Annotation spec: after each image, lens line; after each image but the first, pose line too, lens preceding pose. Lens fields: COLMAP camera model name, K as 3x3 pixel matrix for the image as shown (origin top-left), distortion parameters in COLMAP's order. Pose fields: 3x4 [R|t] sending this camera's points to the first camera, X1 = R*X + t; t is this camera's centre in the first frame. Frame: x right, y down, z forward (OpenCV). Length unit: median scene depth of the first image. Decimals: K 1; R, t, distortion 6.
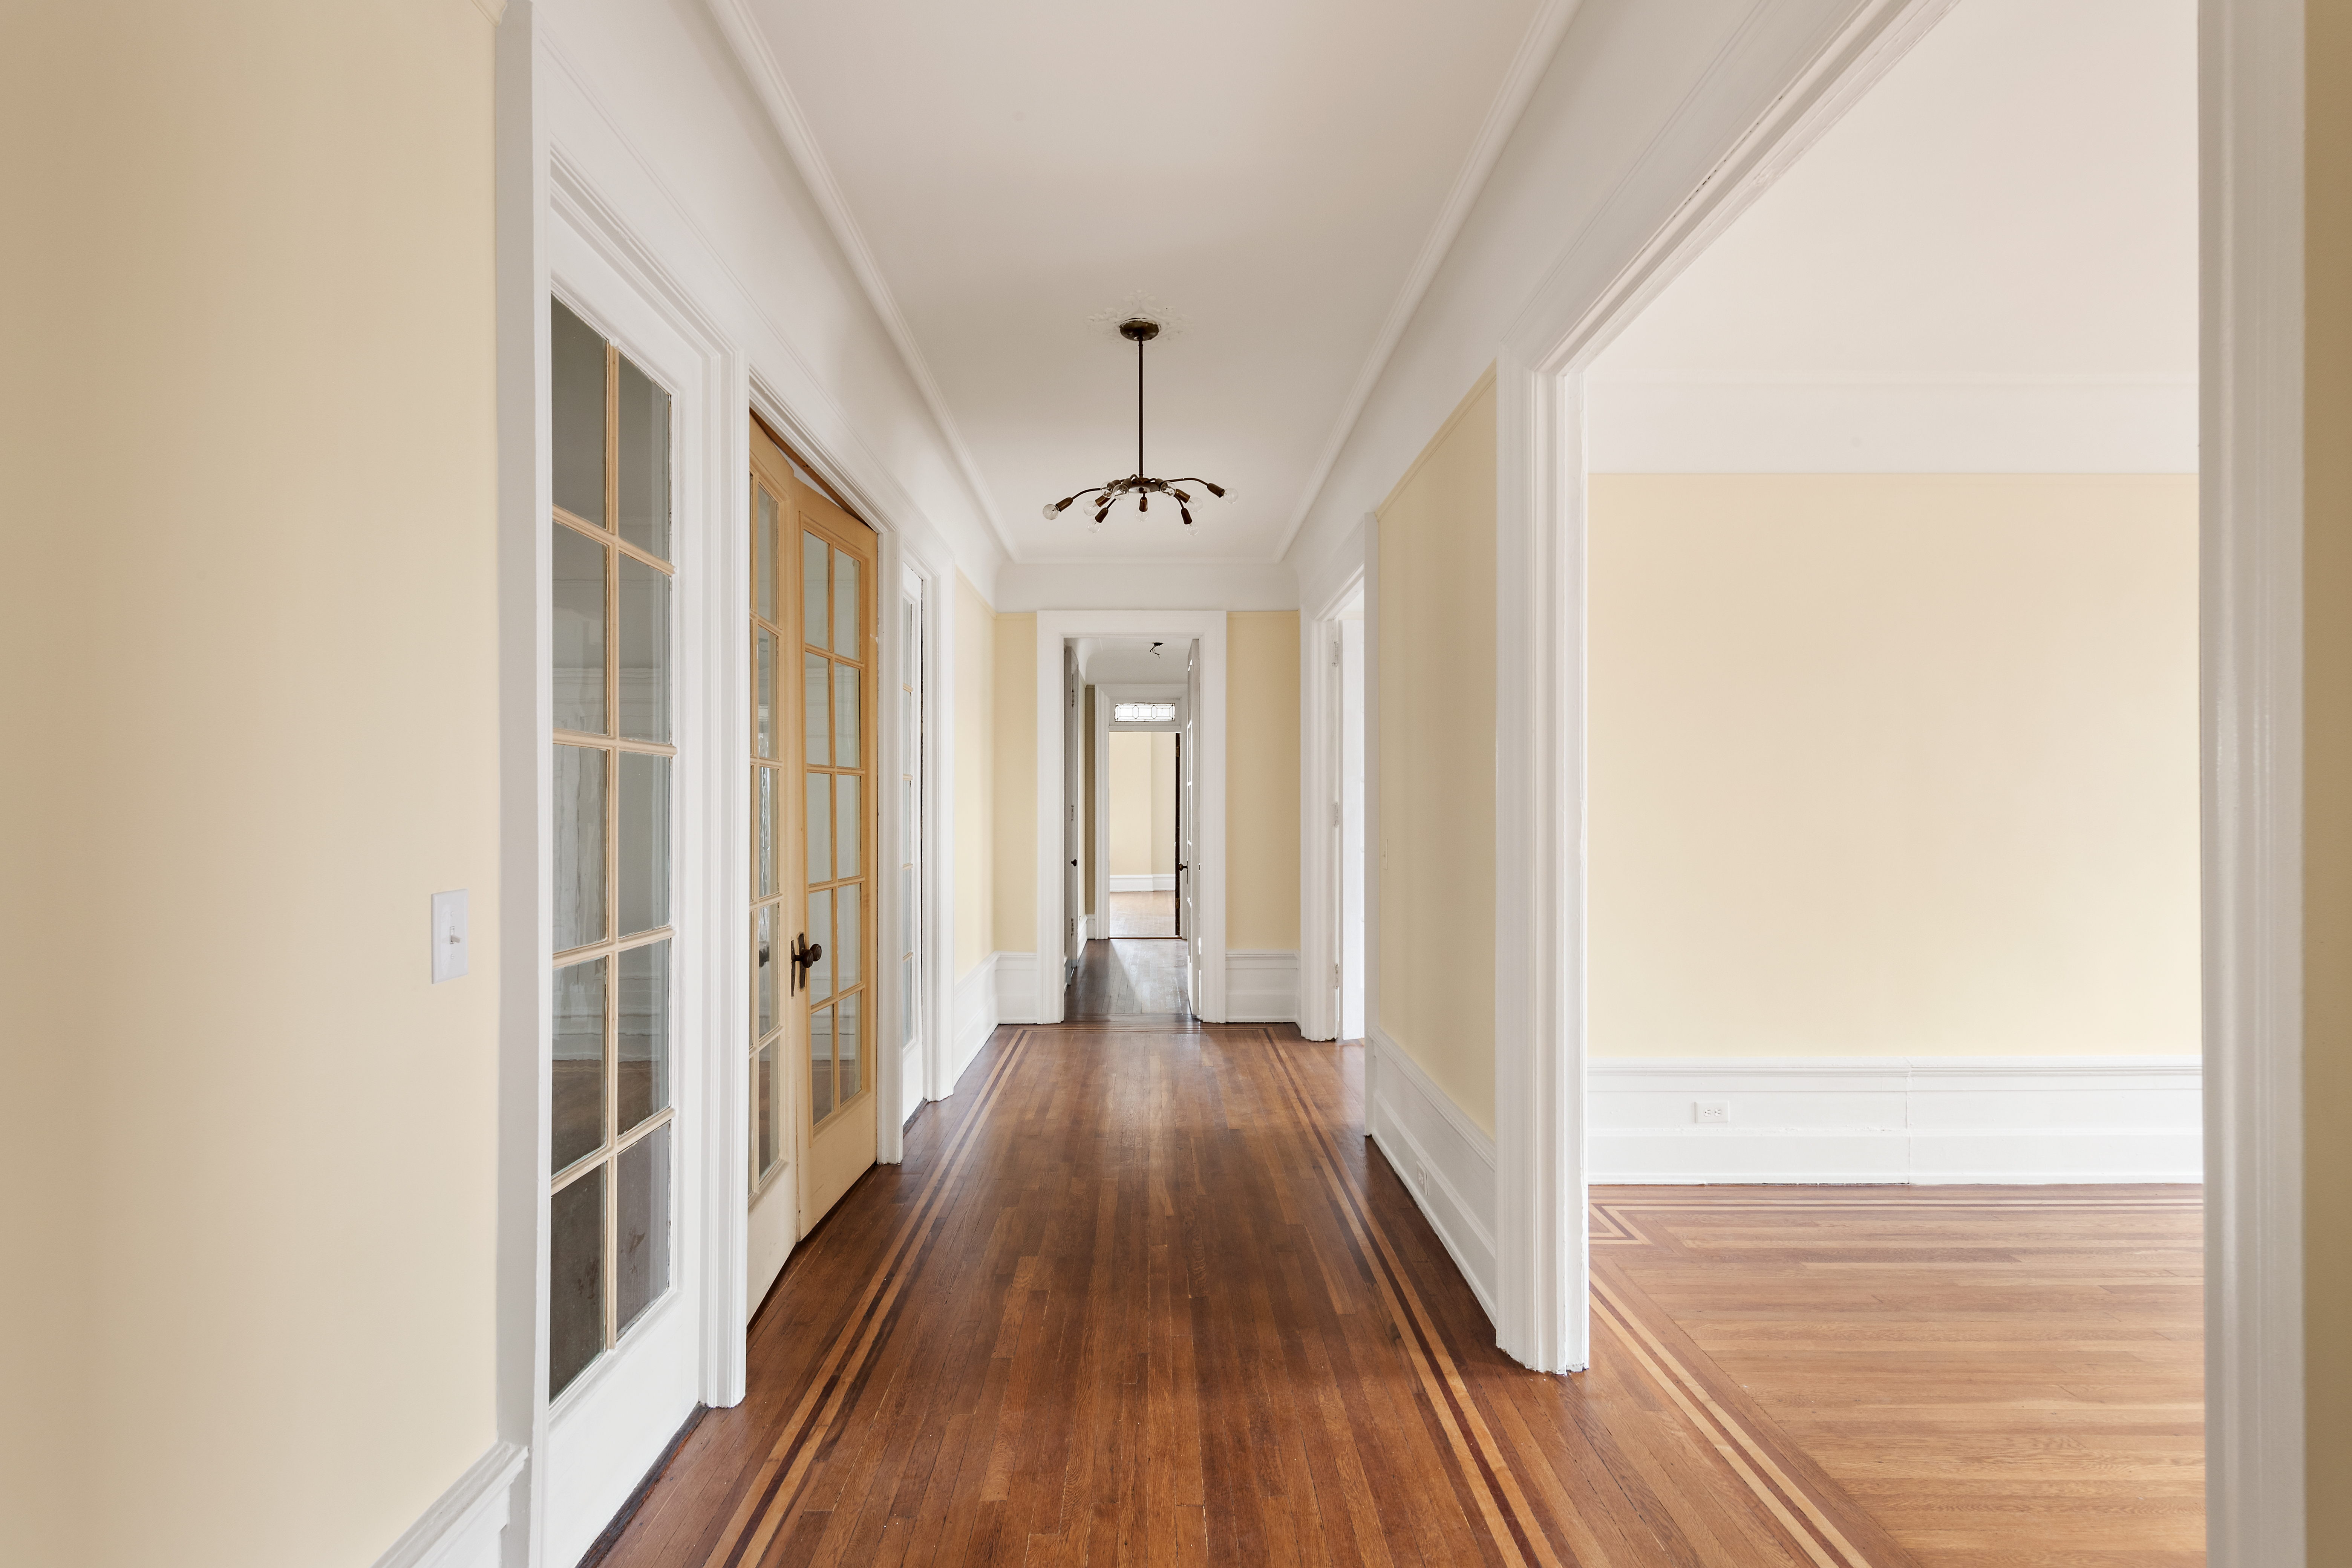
lens RADIAL K [[1184.9, 0, 1171.1], [0, 1184.9, 785.8], [0, 0, 1]] dist [0.001216, -0.000420]
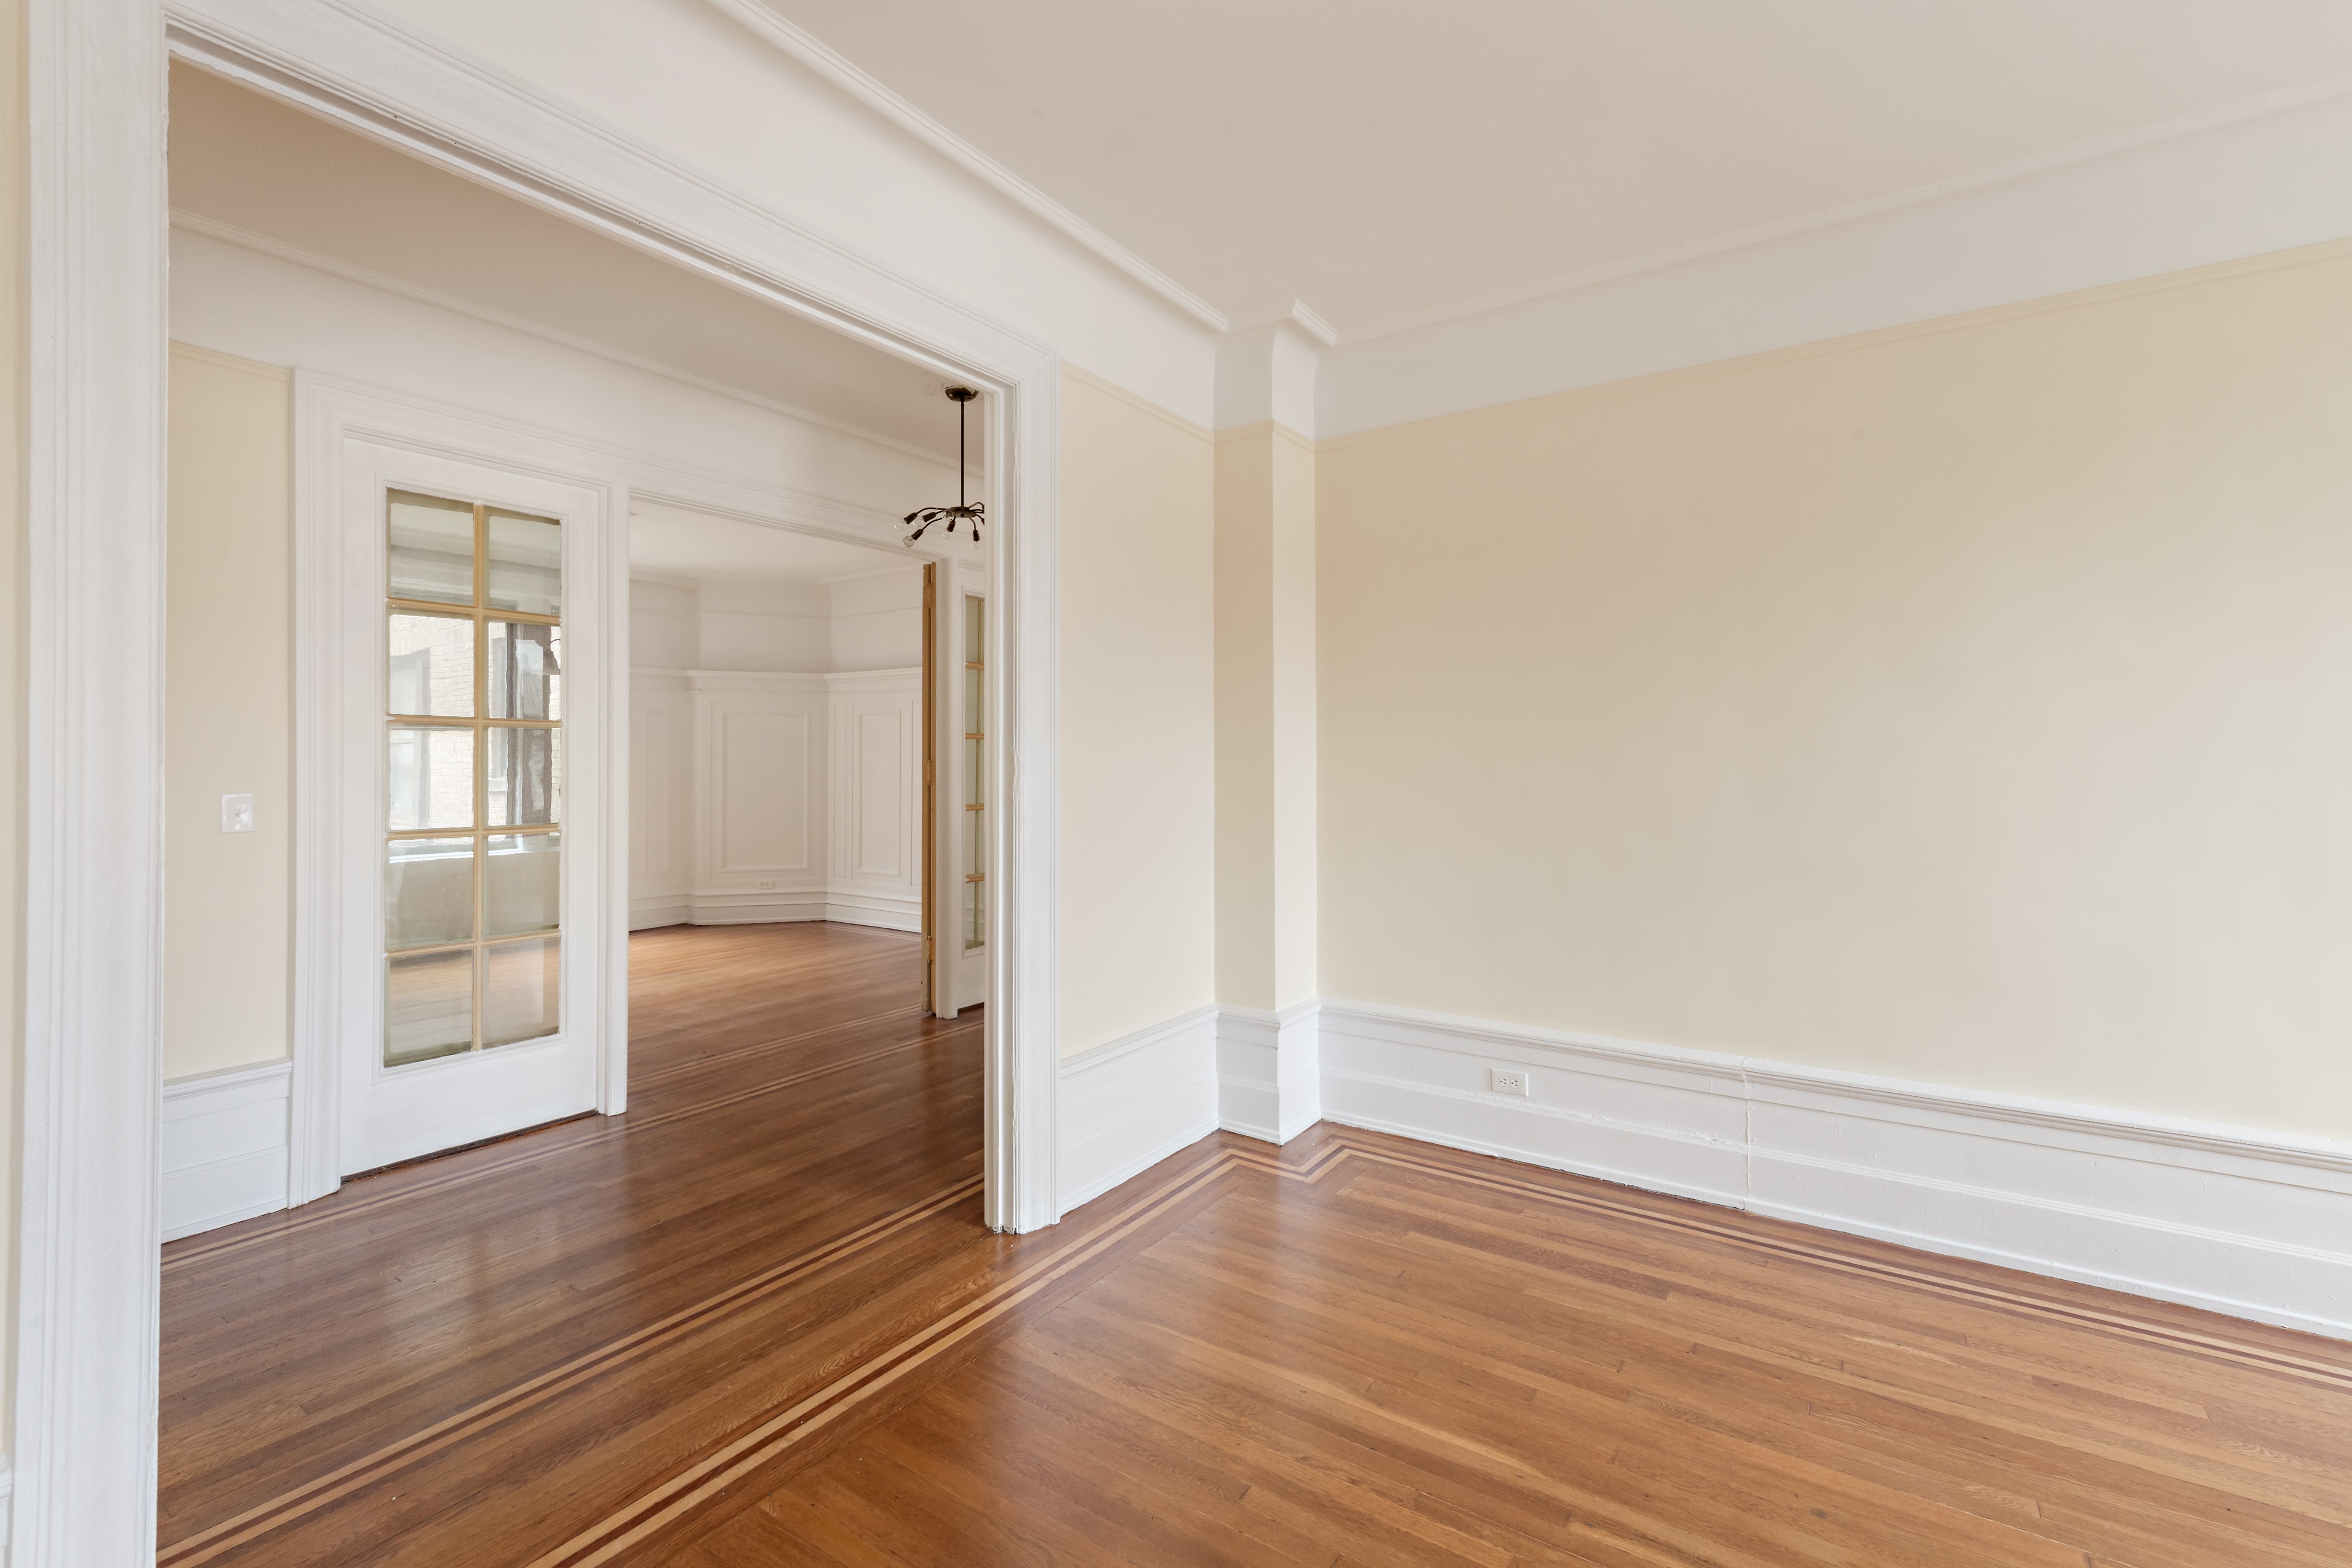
lens RADIAL K [[1056.2, 0, 1160.8], [0, 1056.2, 735.6], [0, 0, 1]] dist [0.000871, 0.000427]
pose [[0.815350, -0.012755, -0.578828, 0.818446], [0.003382, 0.999845, -0.017268, 0.015243], [0.578958, 0.012122, 0.815267, 0.173366]]
